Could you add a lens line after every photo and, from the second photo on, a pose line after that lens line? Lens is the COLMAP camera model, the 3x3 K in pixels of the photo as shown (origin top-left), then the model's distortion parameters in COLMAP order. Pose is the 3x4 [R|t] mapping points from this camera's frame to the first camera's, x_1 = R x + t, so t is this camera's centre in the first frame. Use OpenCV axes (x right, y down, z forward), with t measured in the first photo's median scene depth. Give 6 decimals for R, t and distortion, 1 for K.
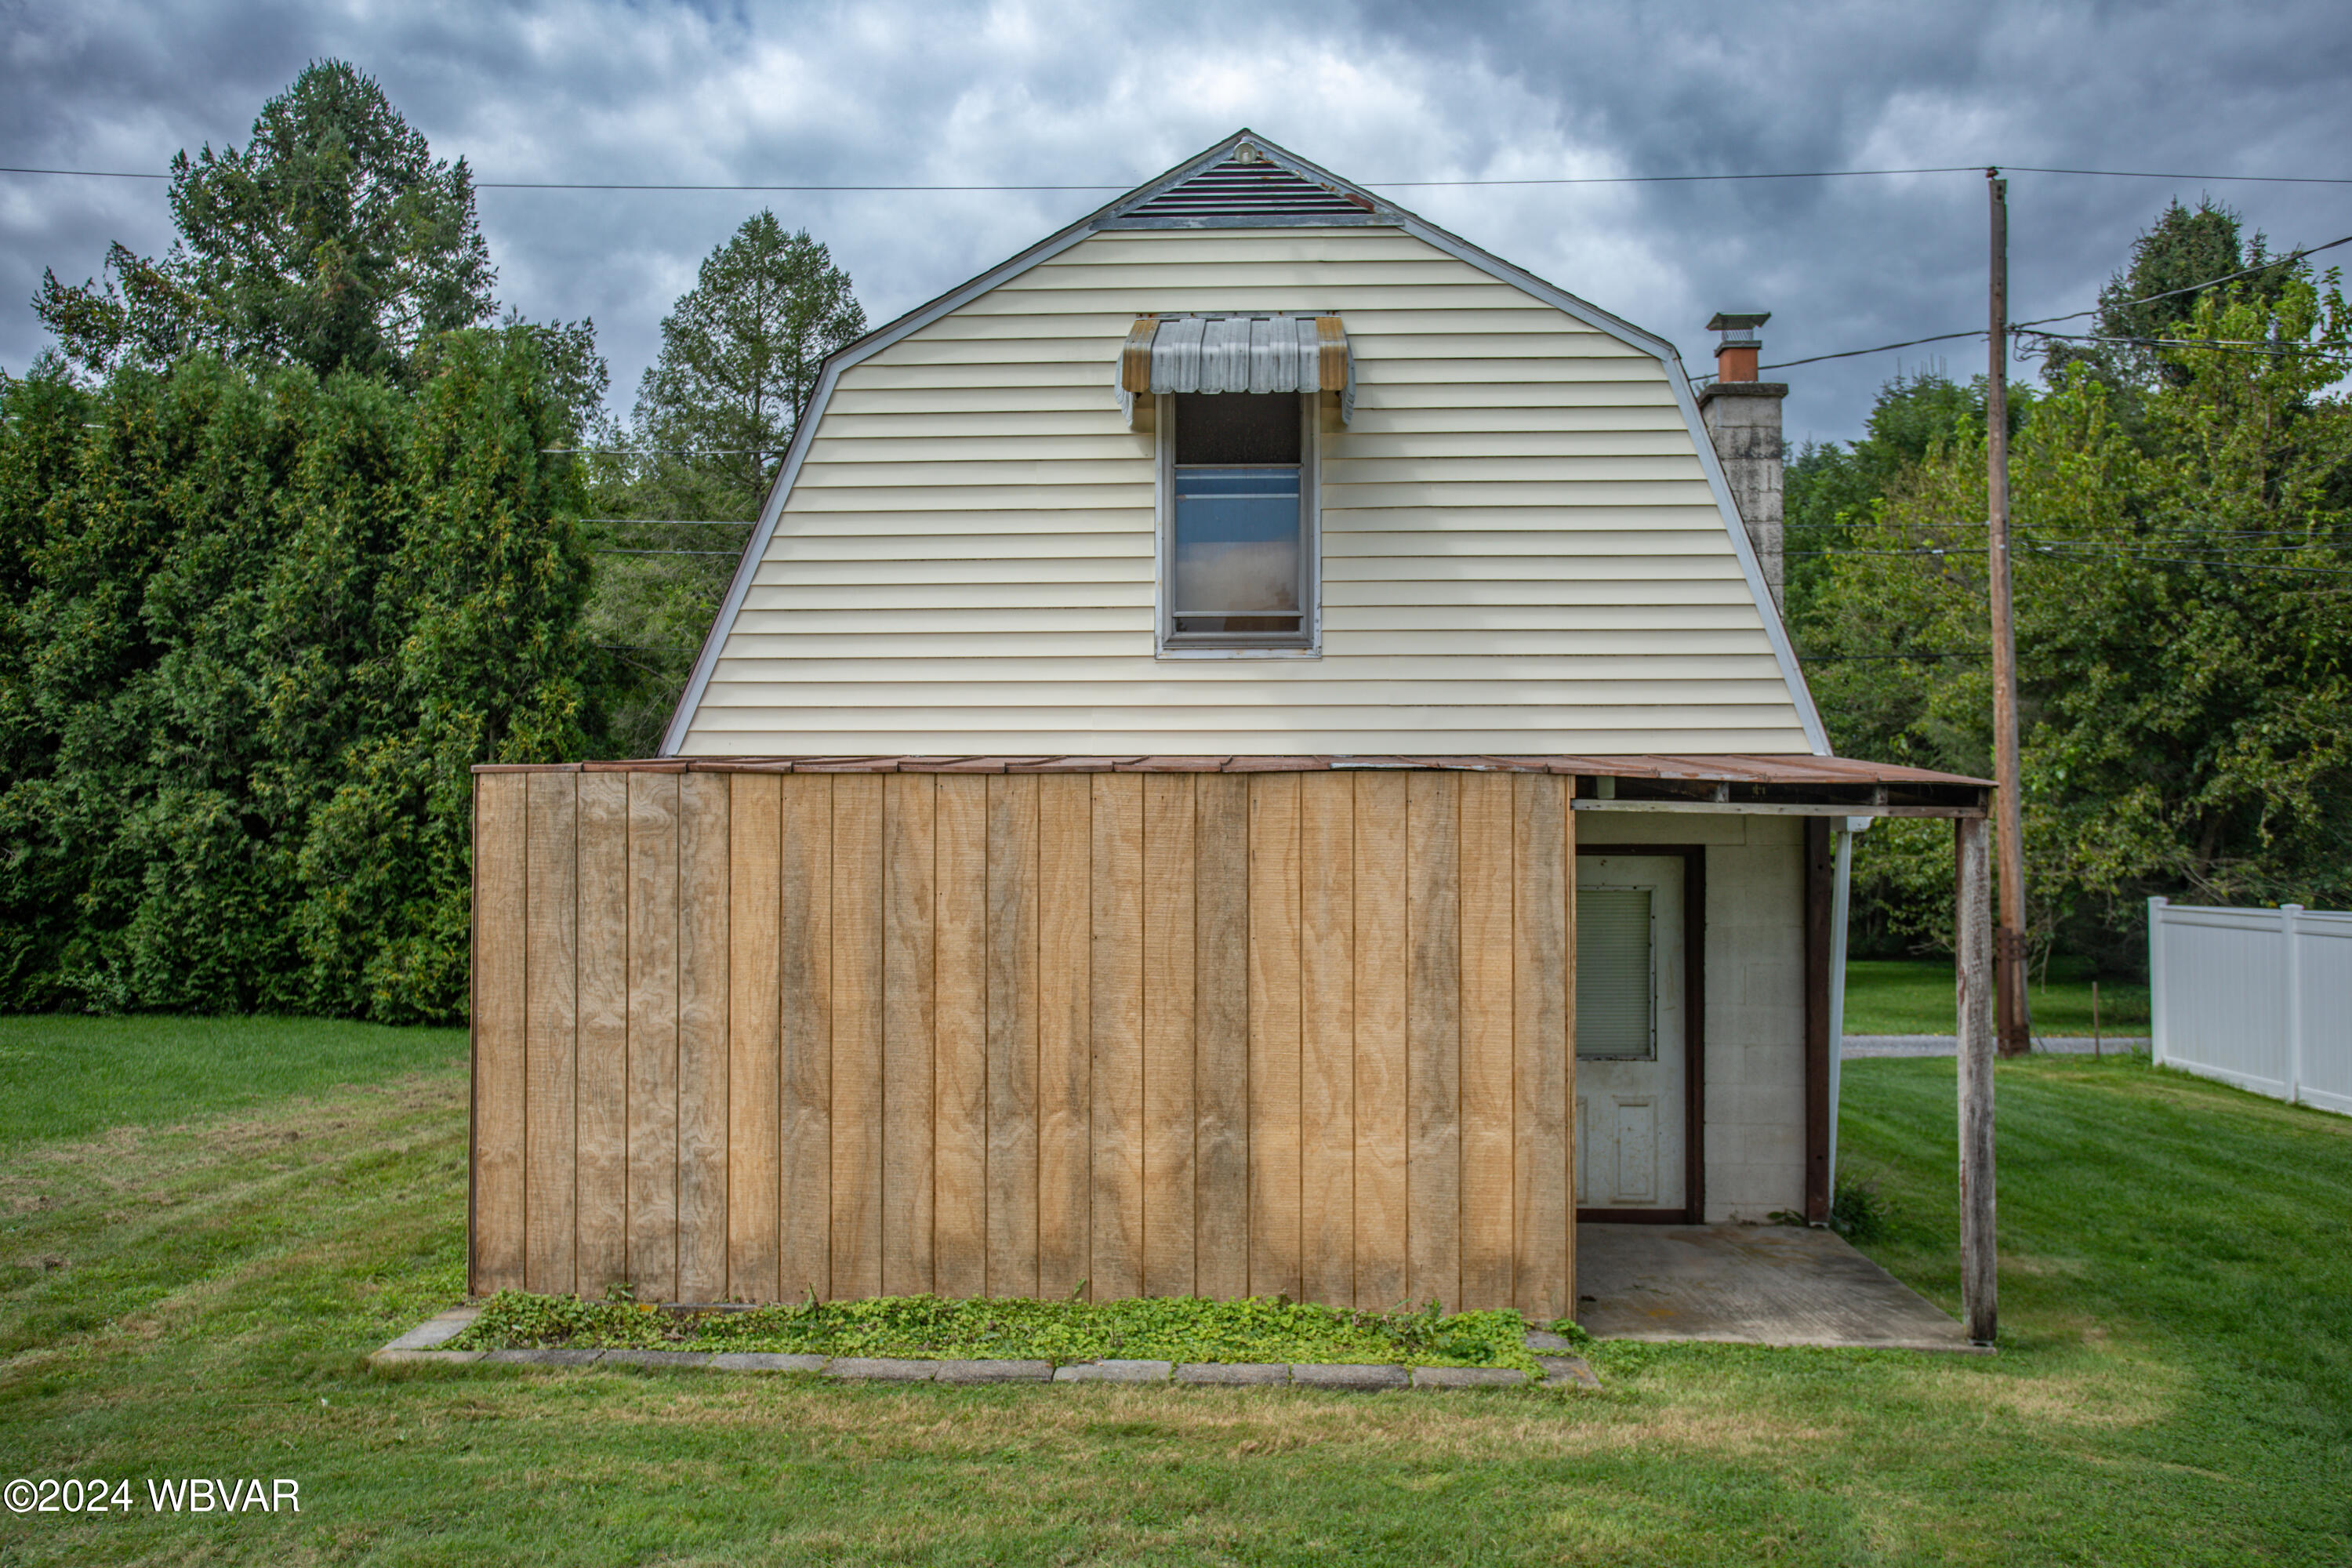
lens RADIAL K [[1748.7, 0, 1189.7], [0, 1748.7, 812.7], [0, 0, 1]] dist [-0.041058, 0.066210]
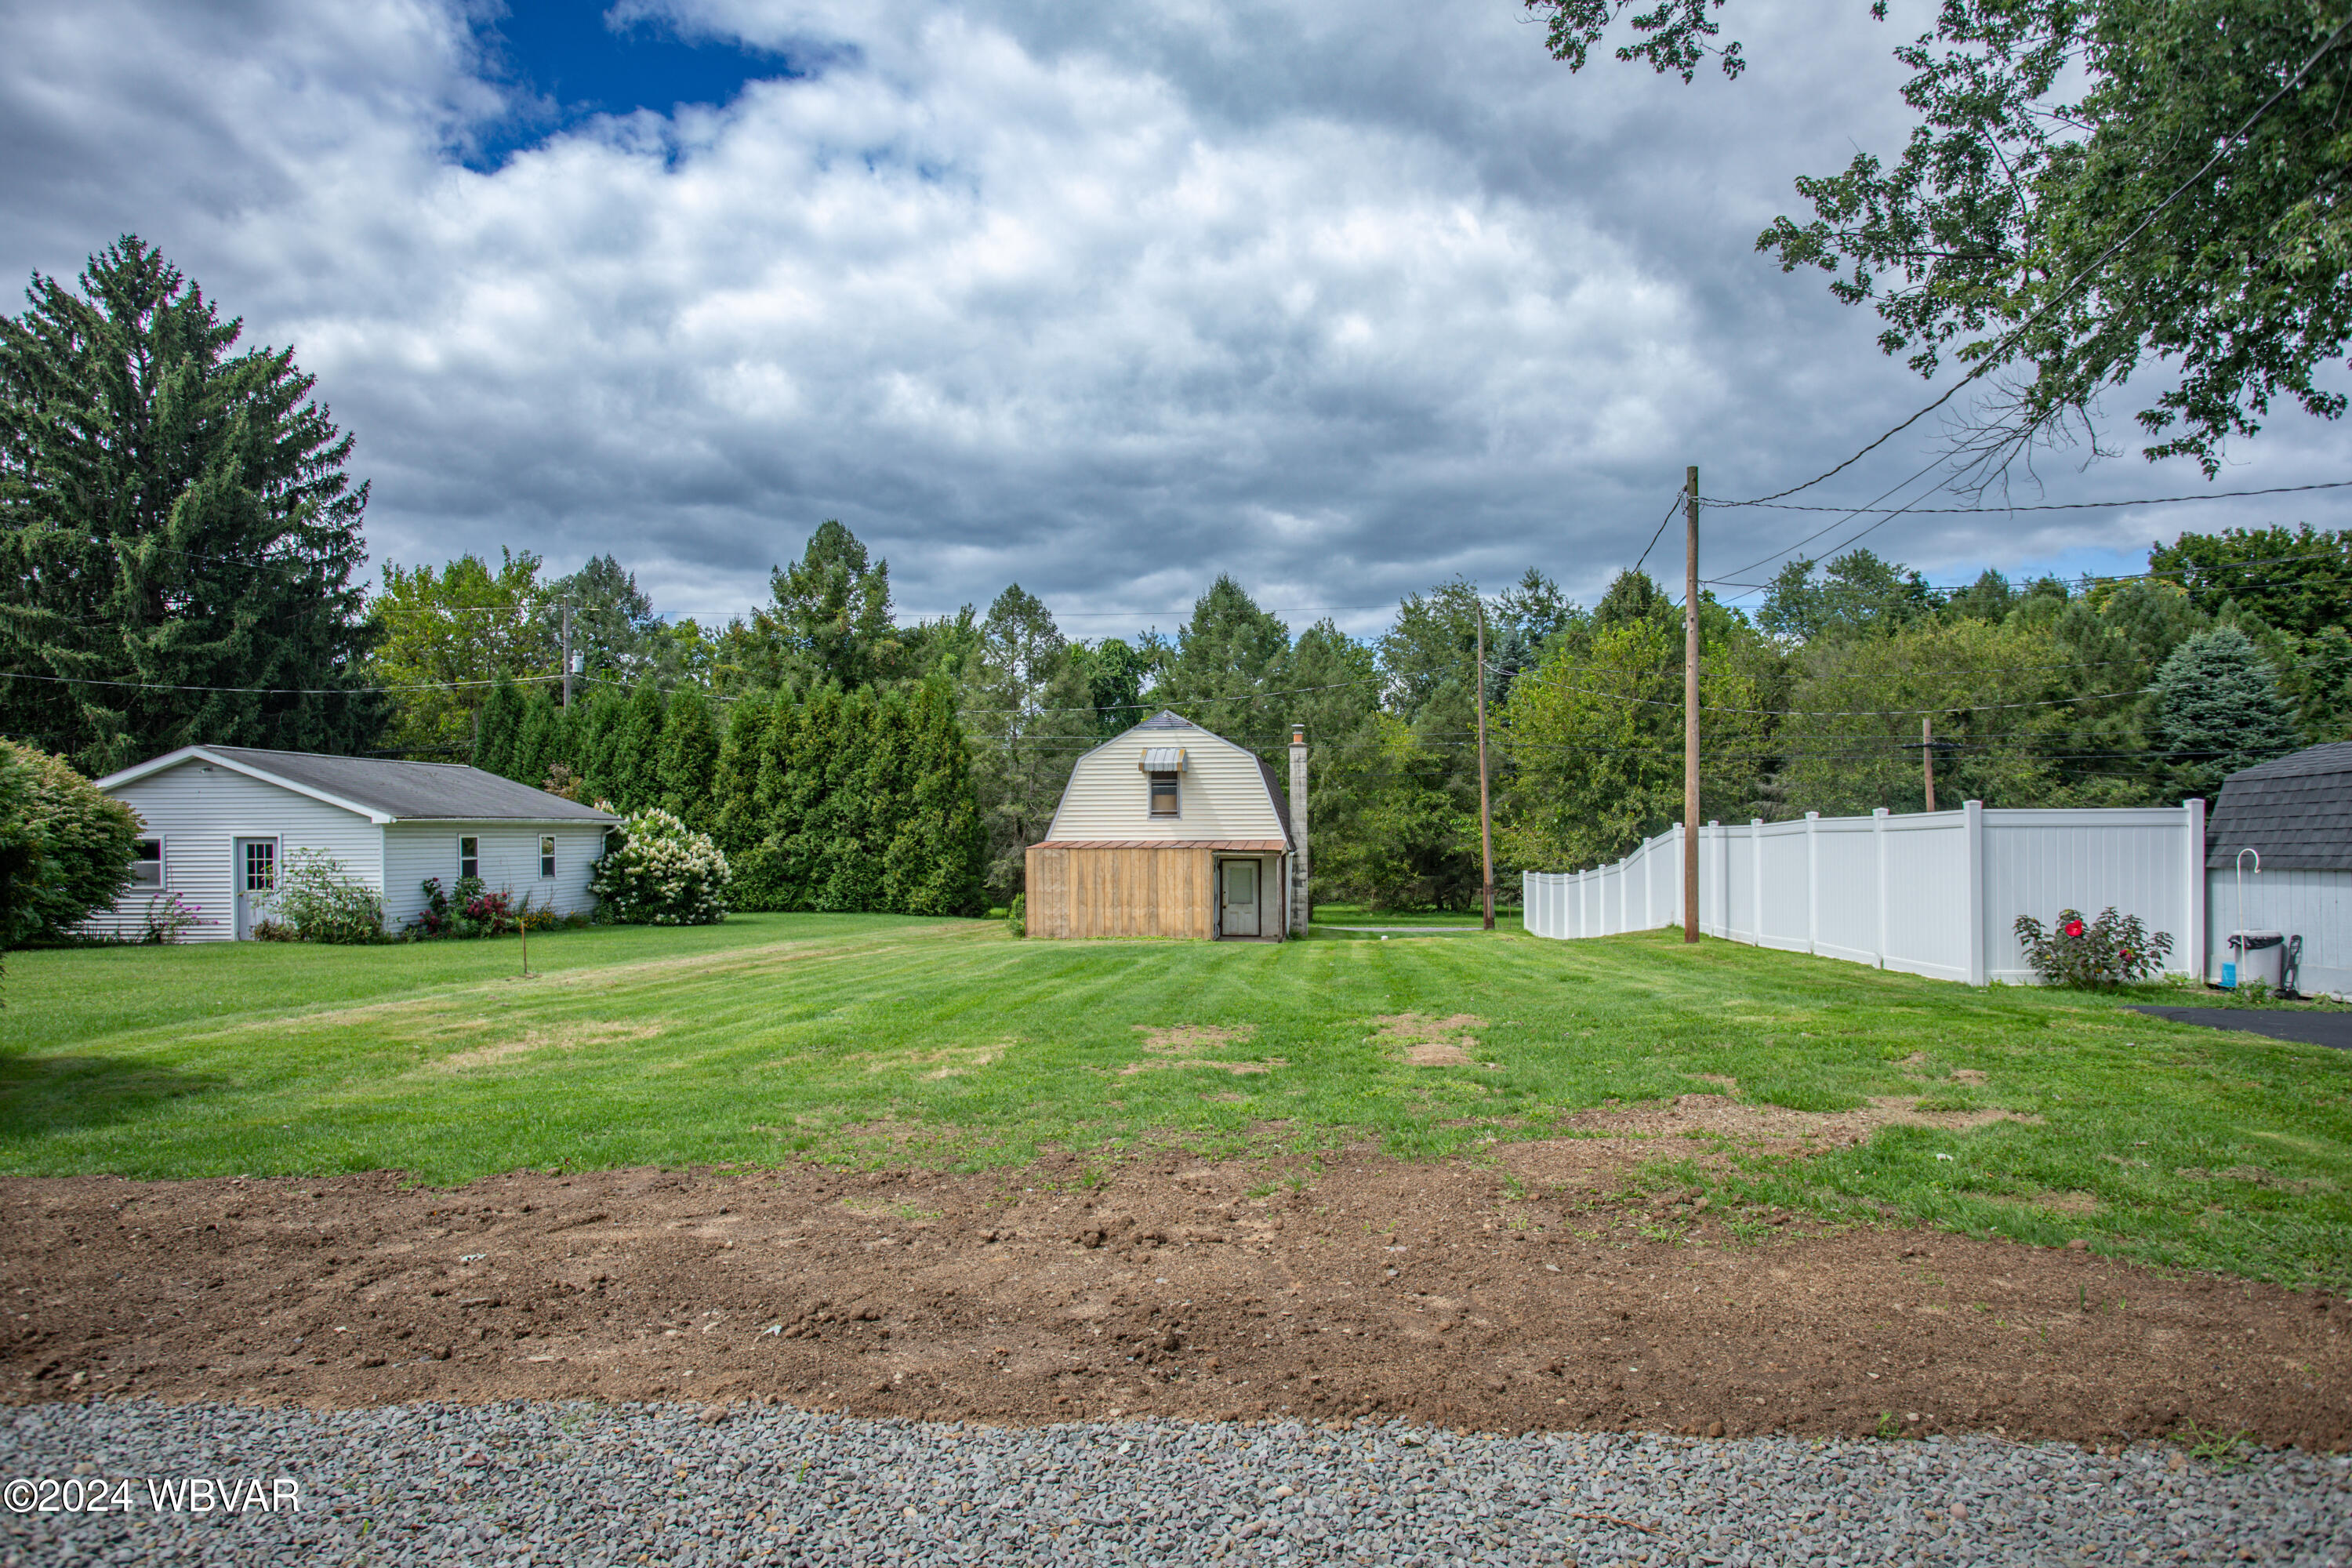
lens RADIAL K [[1408.5, 0, 1169.3], [0, 1408.5, 867.9], [0, 0, 1]] dist [-0.094738, 0.000020]
pose [[0.997421, -0.003796, -0.071669, 0.150018], [0.006659, 0.999187, 0.039757, -0.052750], [0.071460, -0.040132, 0.996636, -1.353321]]
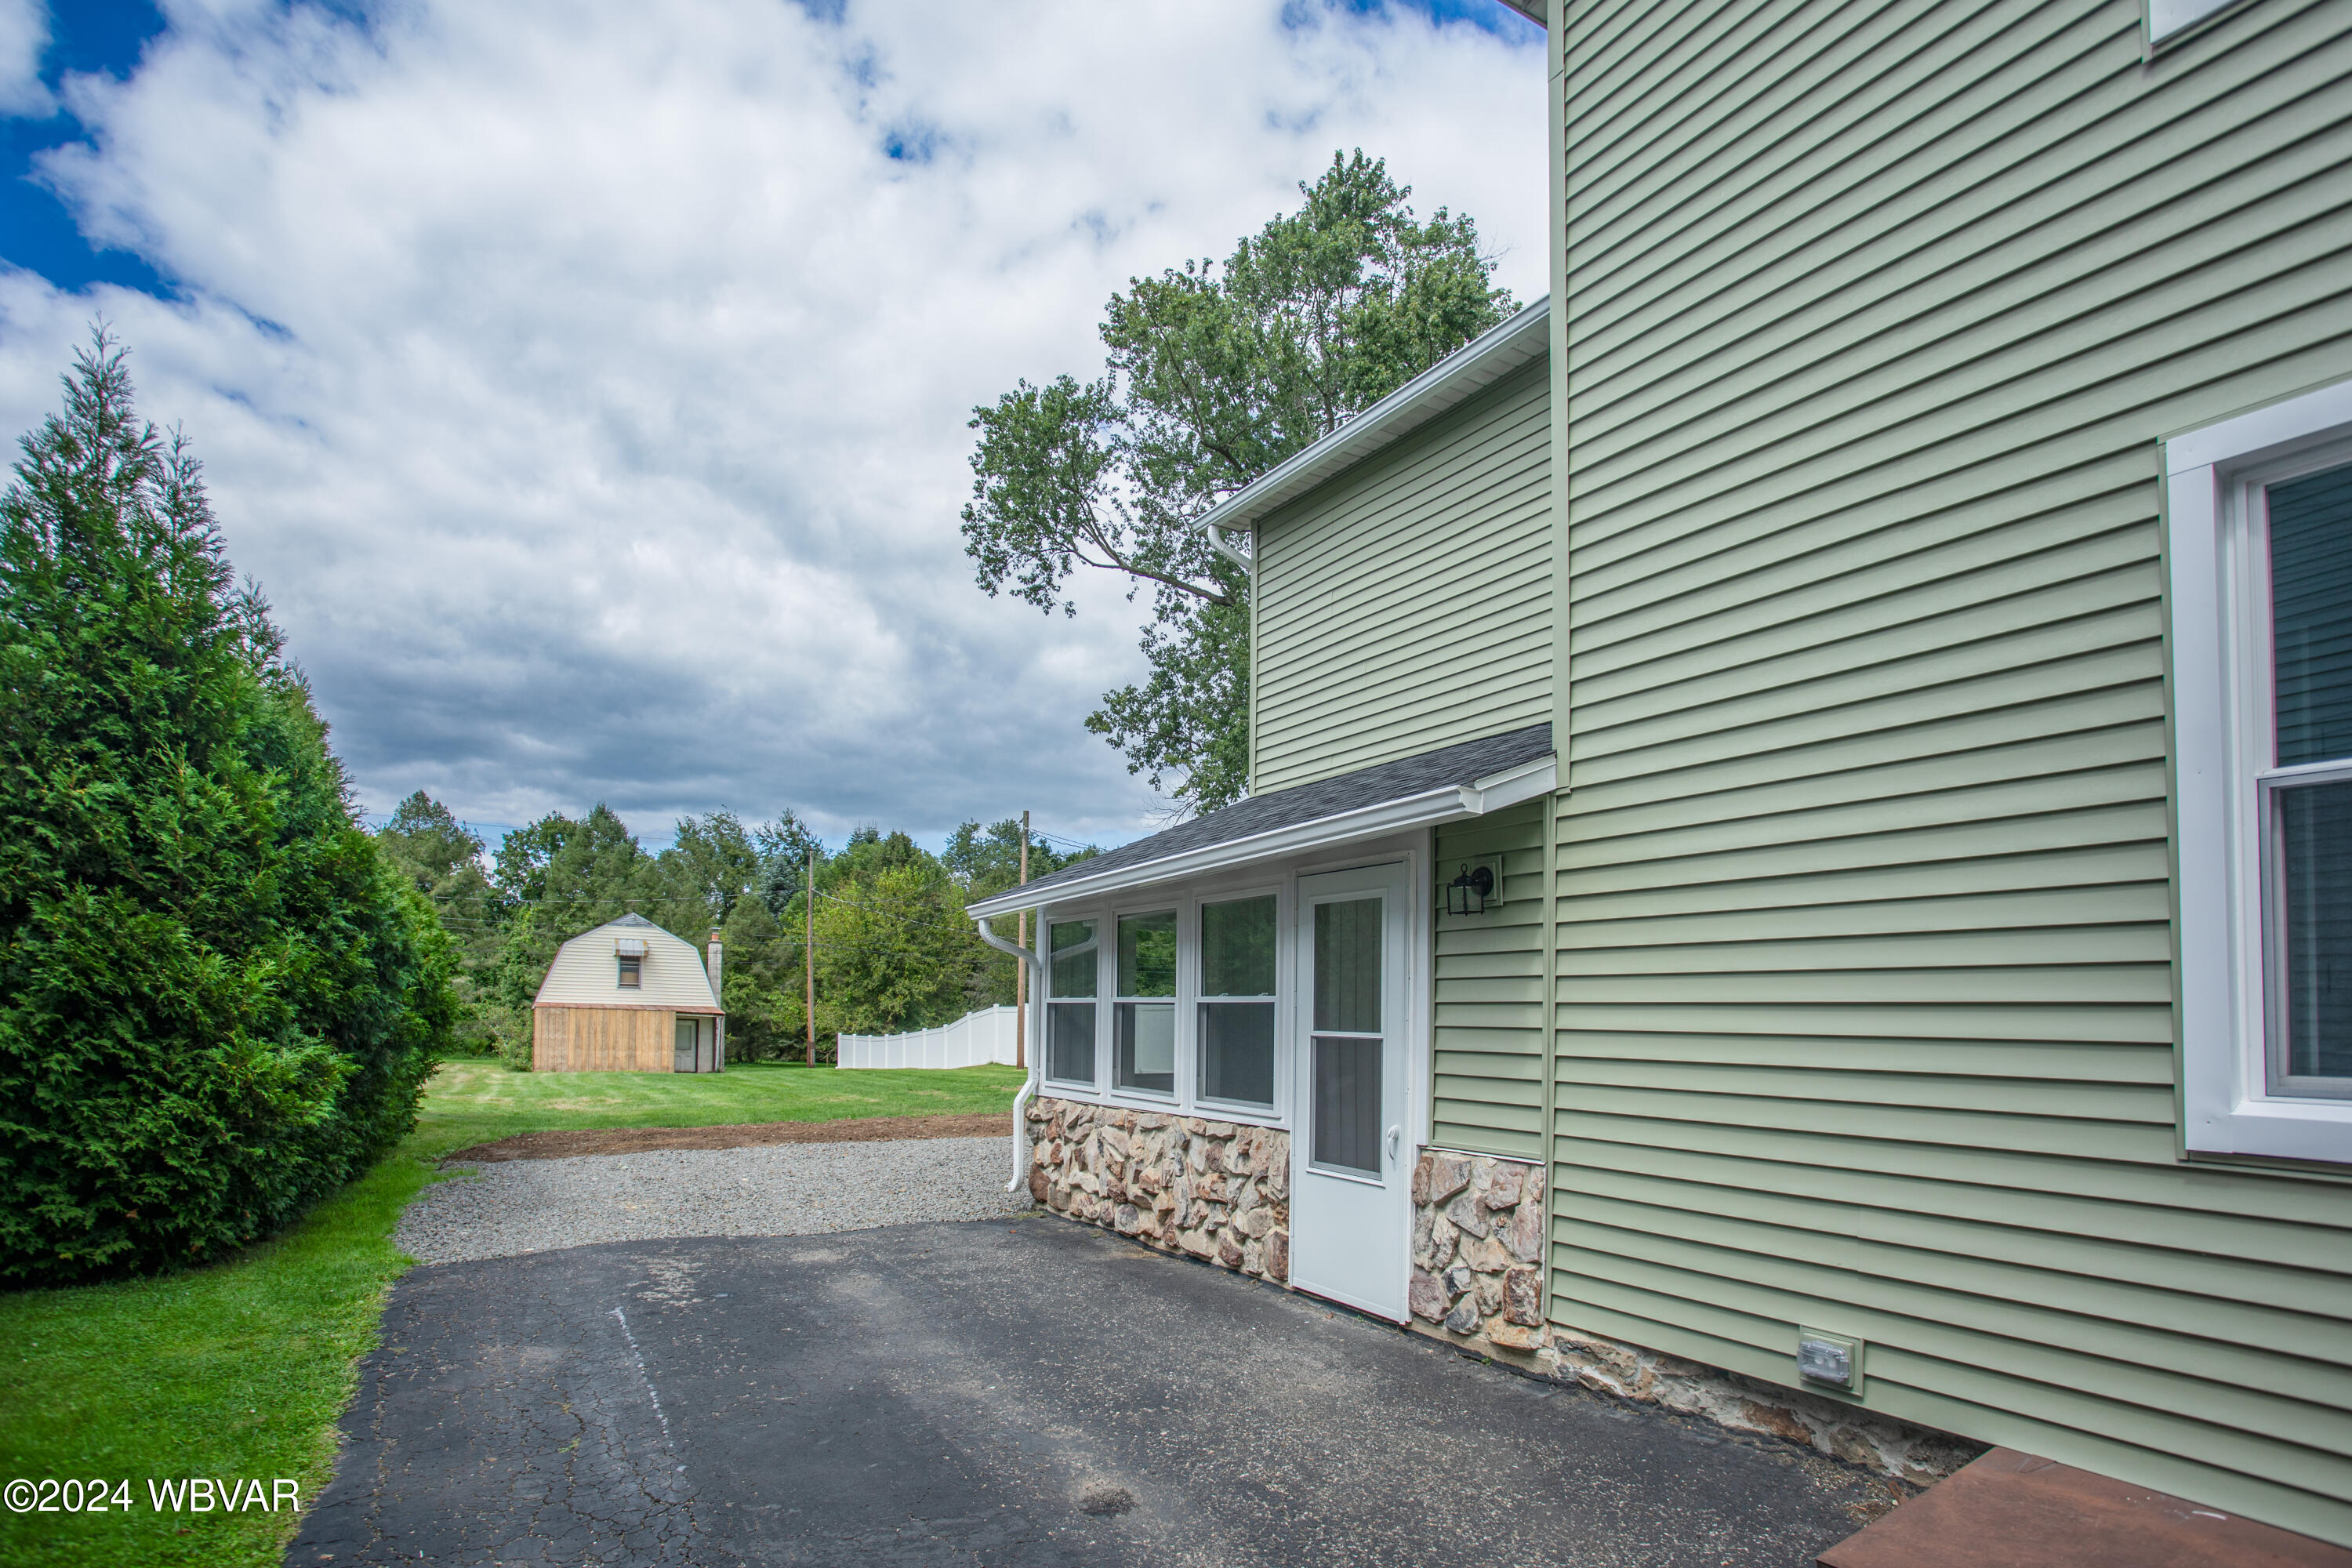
lens RADIAL K [[1162.7, 0, 1125.0], [0, 1162.7, 990.8], [0, 0, 1]] dist [-0.070860, 0.028548]
pose [[0.862382, 0.032232, 0.505231, -0.267767], [-0.031784, 0.999450, -0.009508, -0.049530], [-0.505259, -0.007858, 0.862932, -1.809691]]
